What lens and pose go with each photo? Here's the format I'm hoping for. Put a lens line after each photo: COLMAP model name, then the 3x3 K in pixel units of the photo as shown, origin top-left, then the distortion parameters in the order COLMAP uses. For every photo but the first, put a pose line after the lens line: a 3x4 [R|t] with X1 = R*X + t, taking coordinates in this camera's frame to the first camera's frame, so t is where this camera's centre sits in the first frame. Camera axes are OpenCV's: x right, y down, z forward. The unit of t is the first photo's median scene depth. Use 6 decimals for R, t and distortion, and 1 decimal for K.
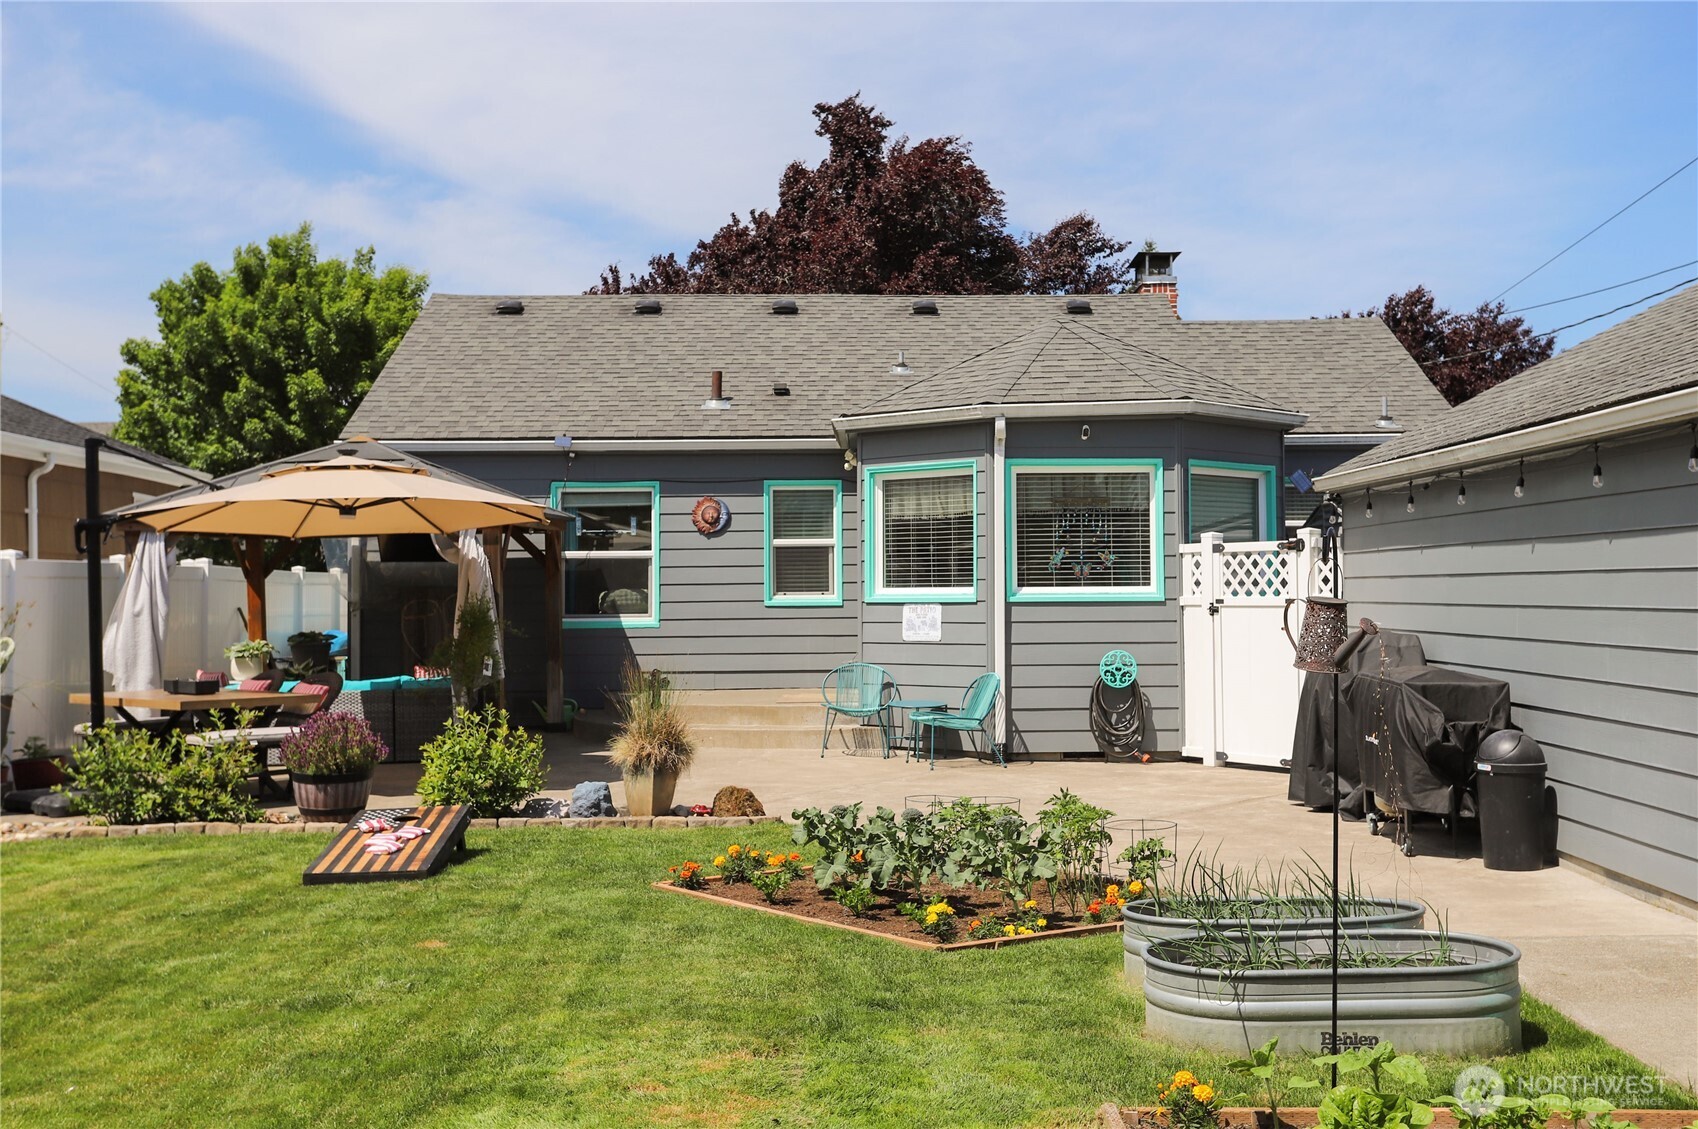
lens RADIAL K [[1887.4, 0, 887.4], [0, 1887.4, 498.5], [0, 0, 1]] dist [0.032814, 0.073034]
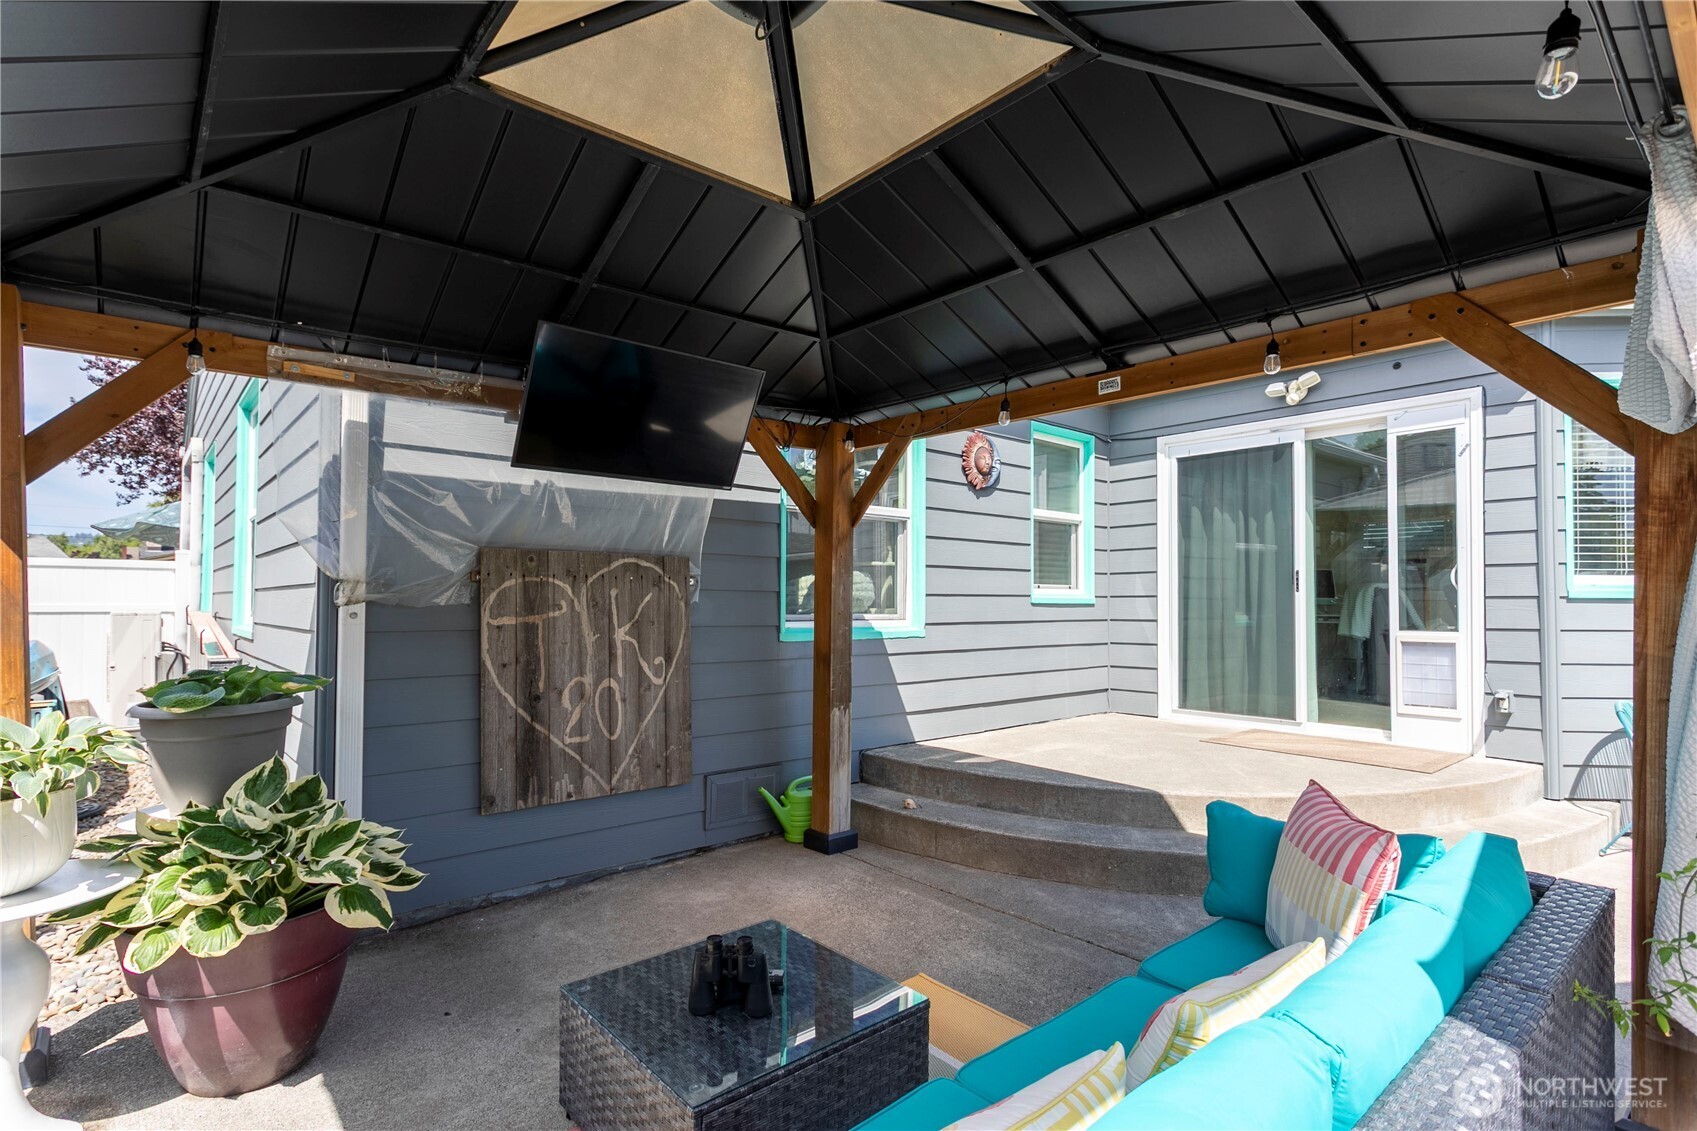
lens RADIAL K [[847.6, 0, 844.0], [0, 847.6, 567.5], [0, 0, 1]] dist [-0.073768, 0.035449]
pose [[0.766827, 0.038486, 0.640699, -0.387645], [-0.046484, 0.998909, -0.004369, 0.059671], [-0.640168, -0.026432, 0.767780, 0.995329]]
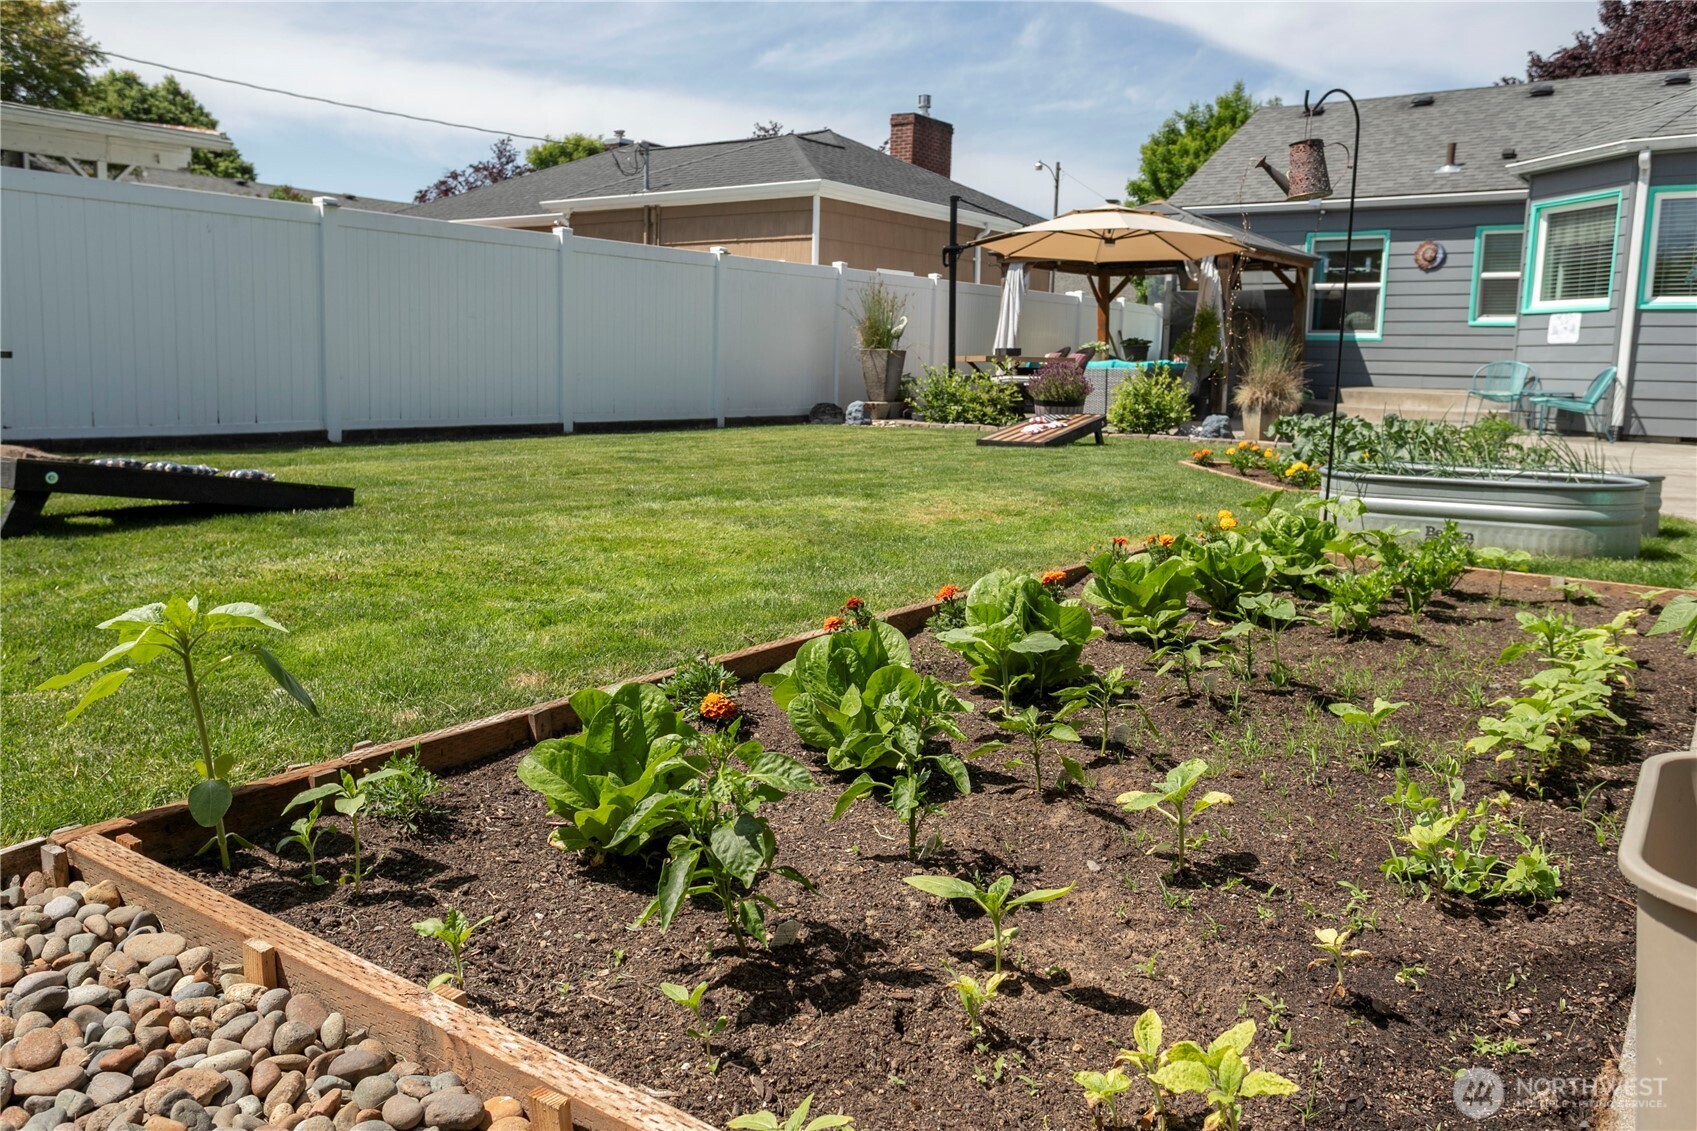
lens RADIAL K [[1291.0, 0, 840.5], [0, 1291.0, 514.5], [0, 0, 1]] dist [0.008052, 0.000739]
pose [[0.806800, 0.098724, -0.582518, 0.143942], [-0.000140, 0.985973, 0.166907, 0.045225], [0.590824, -0.134579, 0.795497, 0.028209]]
